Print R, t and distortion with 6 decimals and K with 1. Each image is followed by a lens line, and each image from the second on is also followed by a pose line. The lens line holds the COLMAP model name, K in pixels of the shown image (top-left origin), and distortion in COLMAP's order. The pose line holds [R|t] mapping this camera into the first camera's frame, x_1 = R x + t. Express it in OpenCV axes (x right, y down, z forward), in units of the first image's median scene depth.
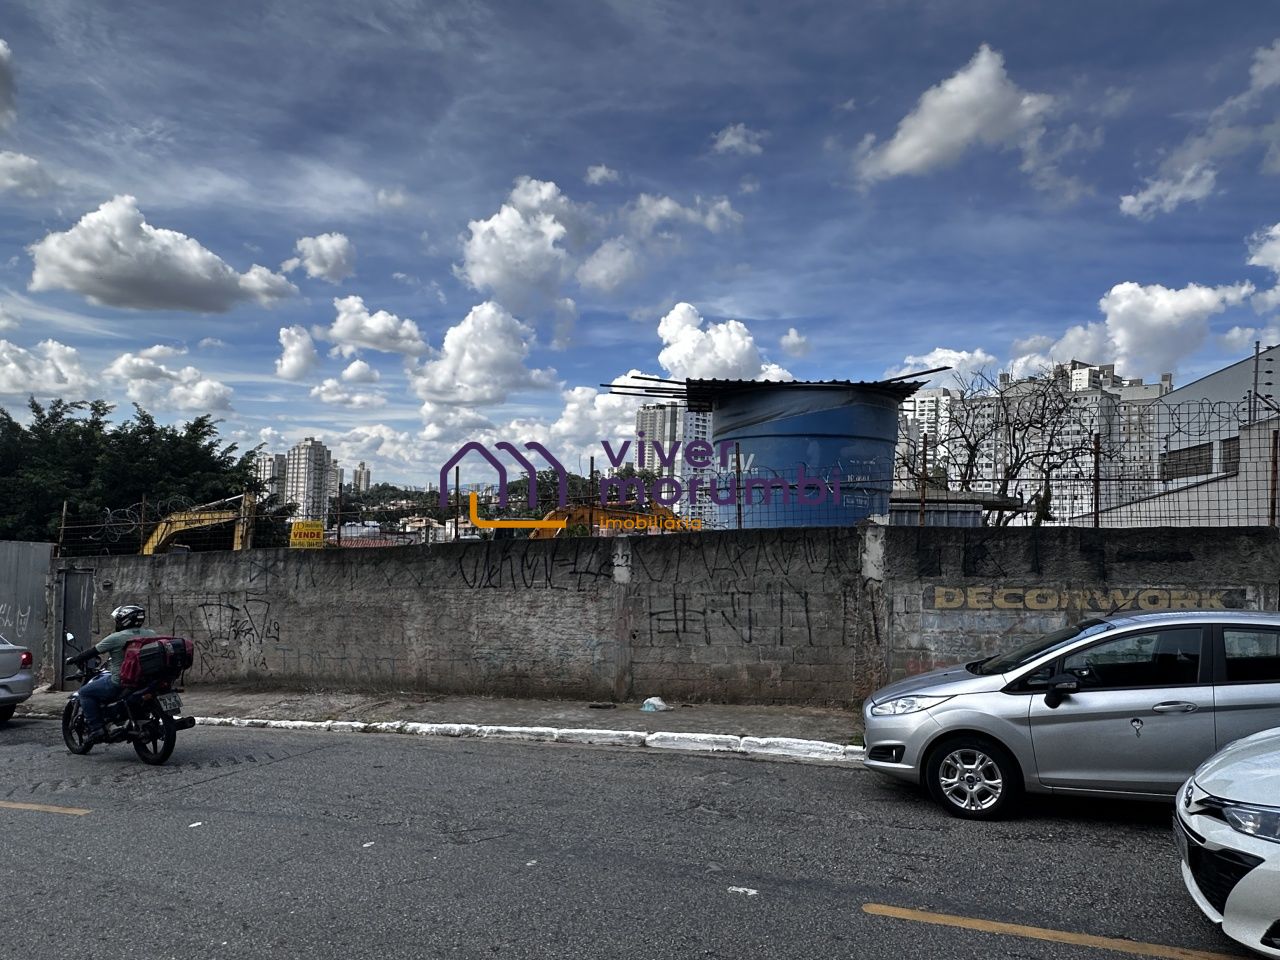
lens RADIAL K [[833.6, 0, 640.0], [0, 833.6, 480.0], [0, 0, 1]] dist [-0.003818, 0.002362]
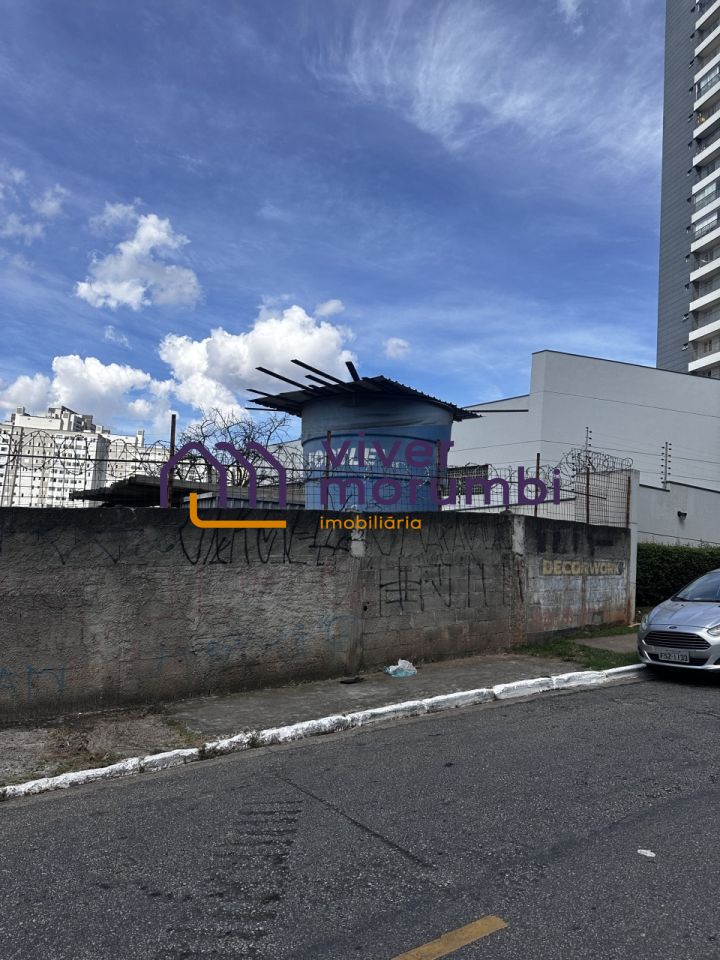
lens RADIAL K [[677.5, 0, 360.0], [0, 677.5, 480.0], [0, 0, 1]] dist [0.163919, -0.257023]
pose [[0.571038, 0.102454, 0.814505, -0.738631], [-0.073997, 0.994566, -0.073225, 0.093087], [-0.817582, -0.018457, 0.575517, 0.530191]]
